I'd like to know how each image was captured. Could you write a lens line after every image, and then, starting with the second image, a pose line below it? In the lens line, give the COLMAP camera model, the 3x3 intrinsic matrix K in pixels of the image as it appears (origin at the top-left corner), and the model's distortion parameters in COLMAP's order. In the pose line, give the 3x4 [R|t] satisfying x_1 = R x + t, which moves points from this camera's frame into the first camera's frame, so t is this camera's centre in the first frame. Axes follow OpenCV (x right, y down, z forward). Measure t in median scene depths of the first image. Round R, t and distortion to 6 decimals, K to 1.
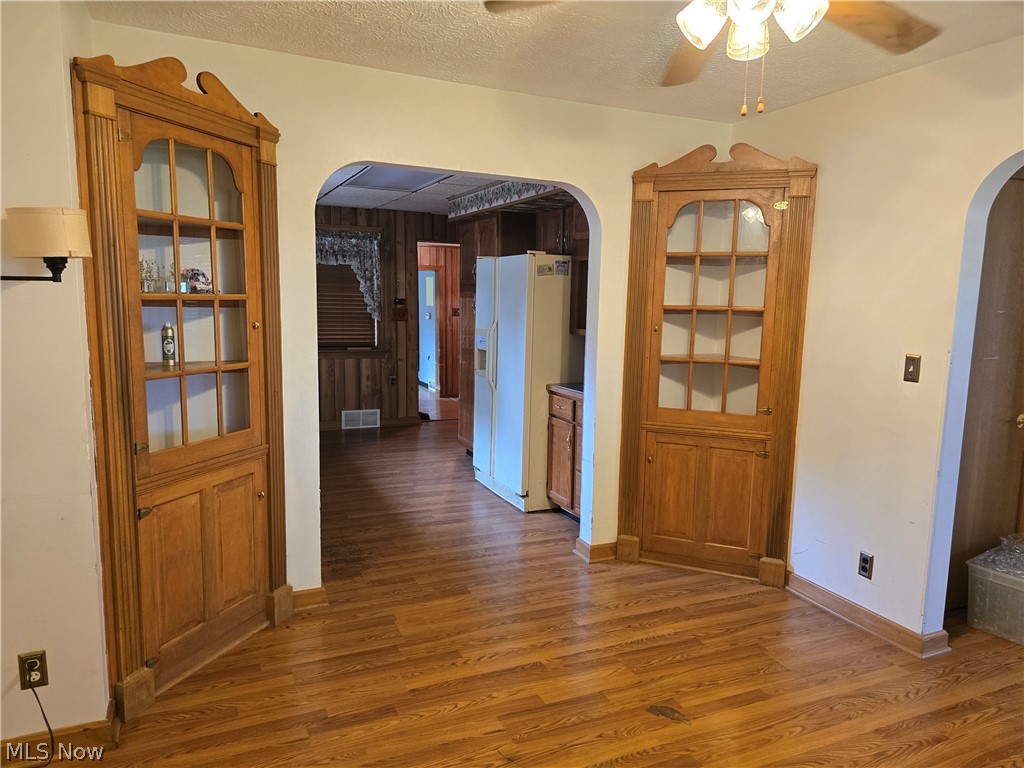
lens RADIAL K [[687.2, 0, 510.0], [0, 687.2, 377.7], [0, 0, 1]] dist [0.005498, -0.001486]
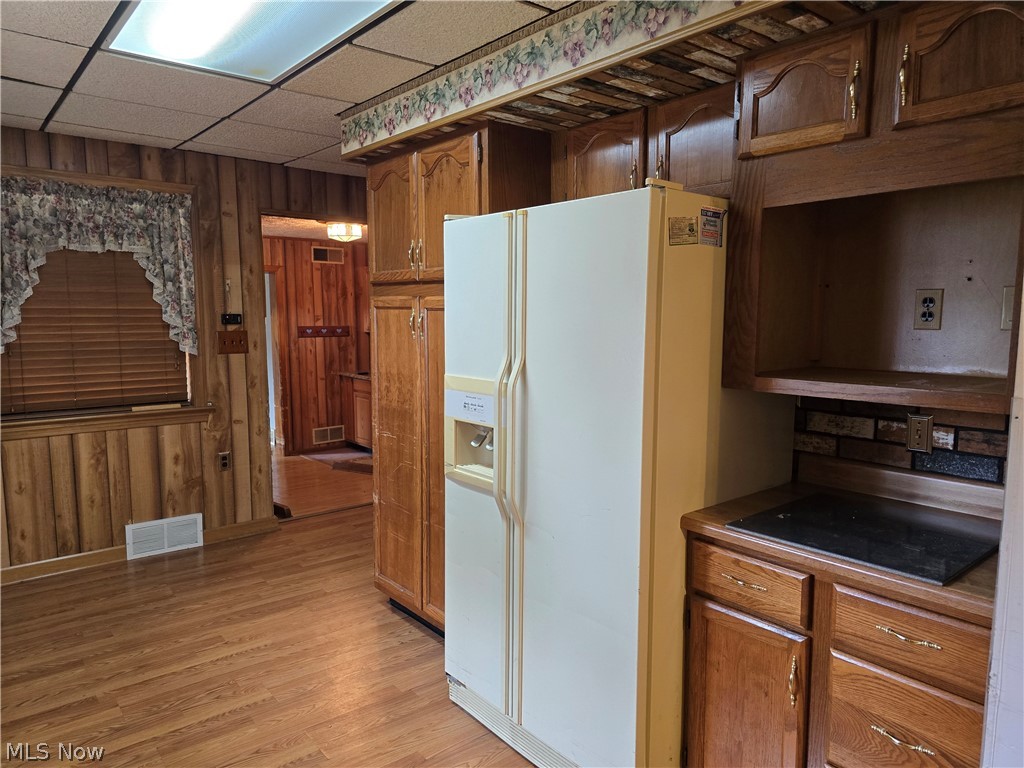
lens RADIAL K [[687.2, 0, 510.0], [0, 687.2, 377.7], [0, 0, 1]] dist [0.005498, -0.001486]
pose [[0.963399, -0.043196, 0.264567, -0.094232], [0.048050, 0.998774, -0.011899, -0.046065], [-0.263728, 0.024176, 0.964294, 0.406494]]
